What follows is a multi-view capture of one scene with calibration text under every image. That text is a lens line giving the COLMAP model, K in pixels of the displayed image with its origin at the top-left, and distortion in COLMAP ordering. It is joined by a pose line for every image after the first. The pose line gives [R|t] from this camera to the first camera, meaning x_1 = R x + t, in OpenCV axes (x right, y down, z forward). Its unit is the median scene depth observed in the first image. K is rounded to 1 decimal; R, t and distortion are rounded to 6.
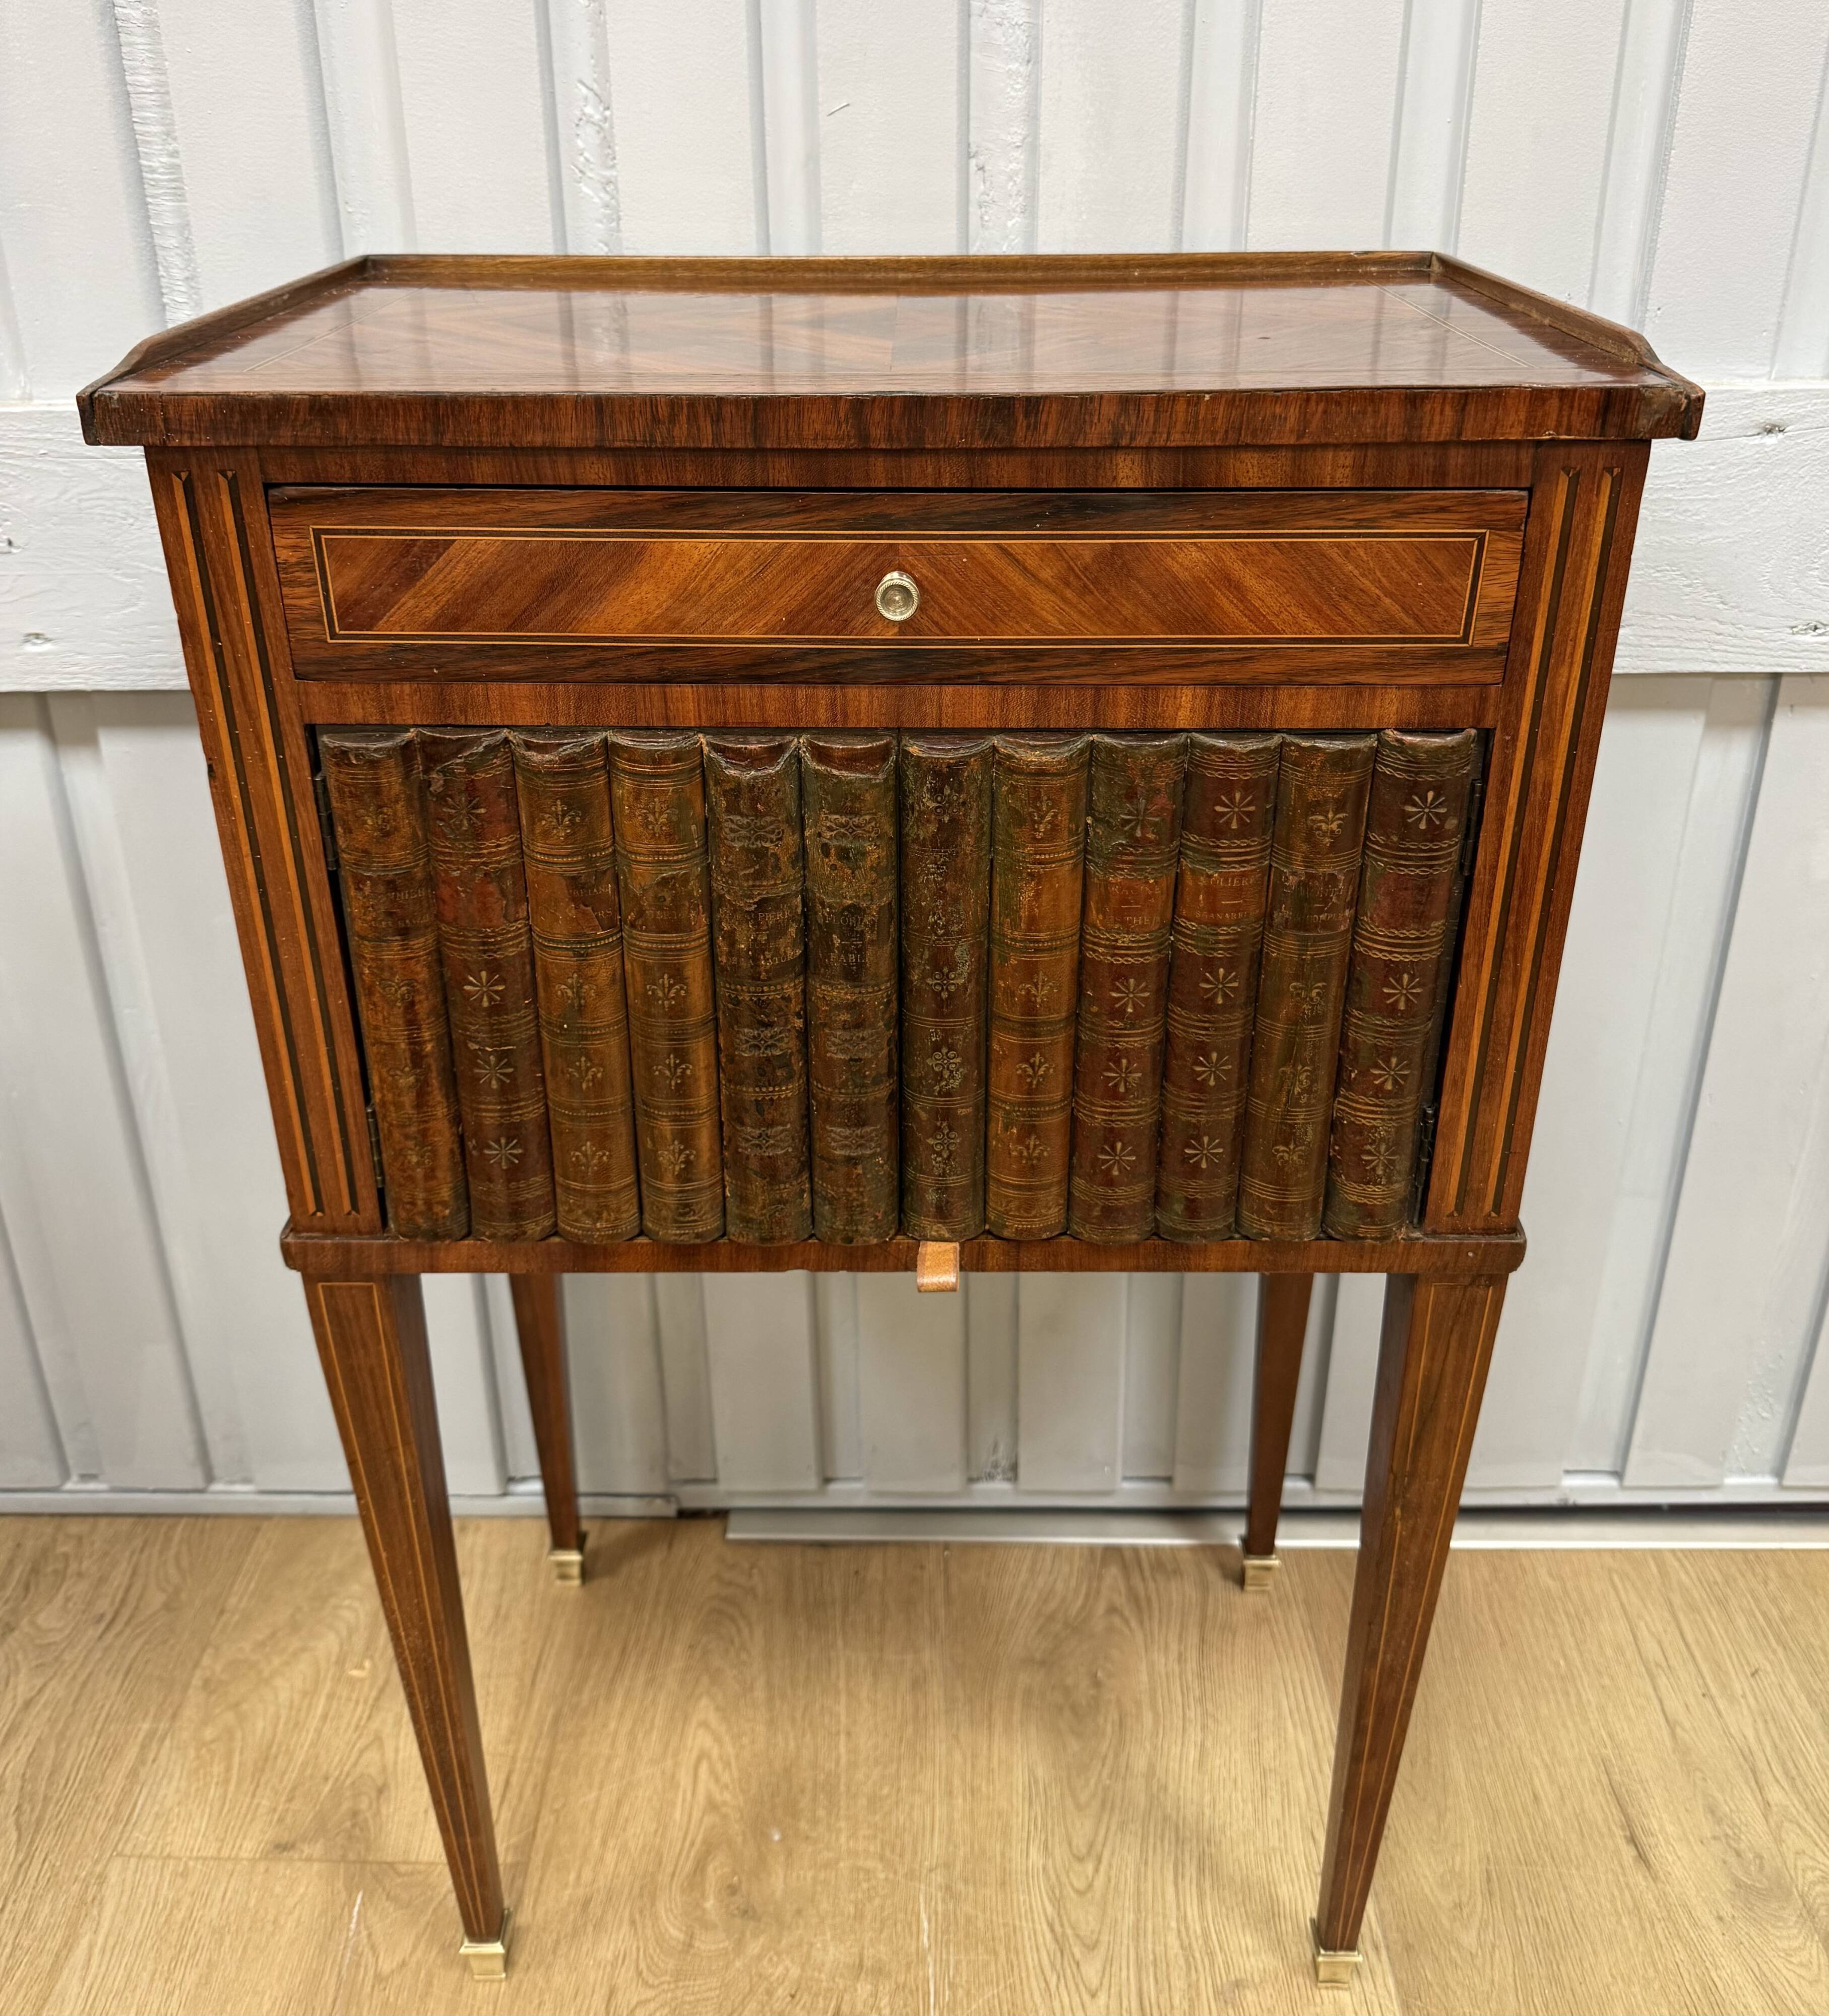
lens RADIAL K [[1781.9, 0, 904.8], [0, 1781.9, 847.9], [0, 0, 1]] dist [-0.023024, 0.011786]
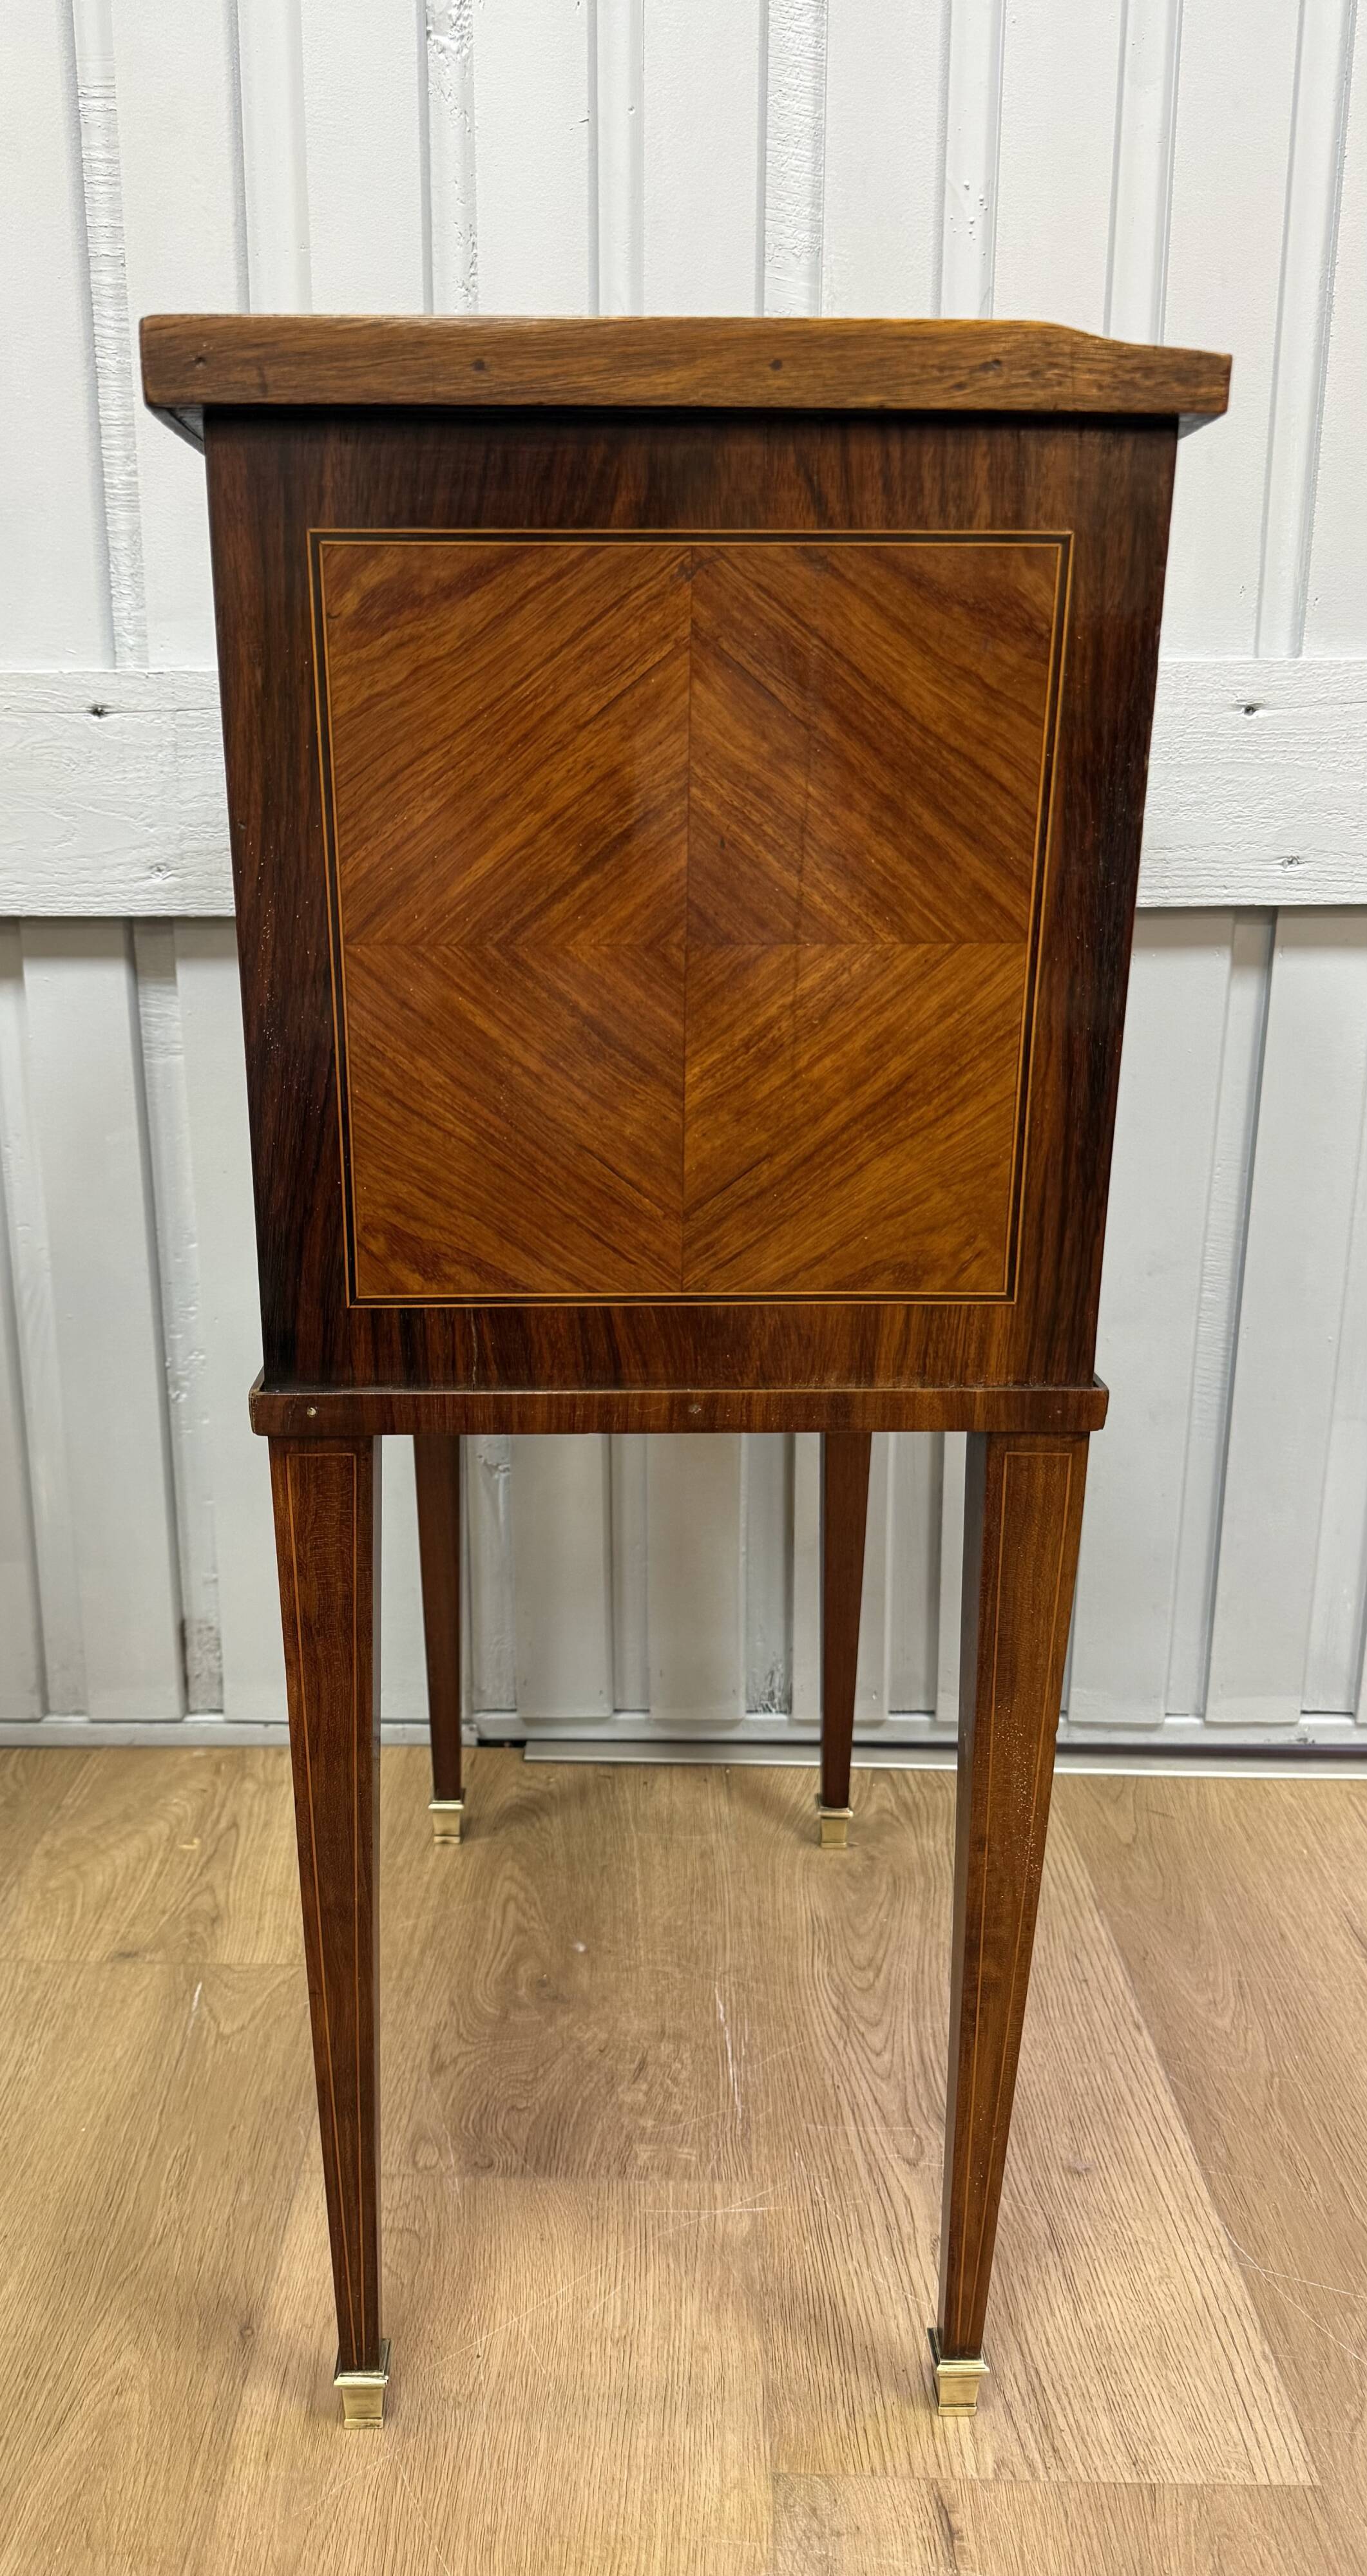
lens RADIAL K [[1831.5, 0, 617.7], [0, 1831.5, 1285.9], [0, 0, 1]] dist [0.011364, -0.017790]
pose [[0.999945, 0.007293, -0.007601, -0.045277], [-0.008387, 0.987792, -0.155550, 0.336594], [0.006373, 0.155605, 0.987799, -0.177846]]
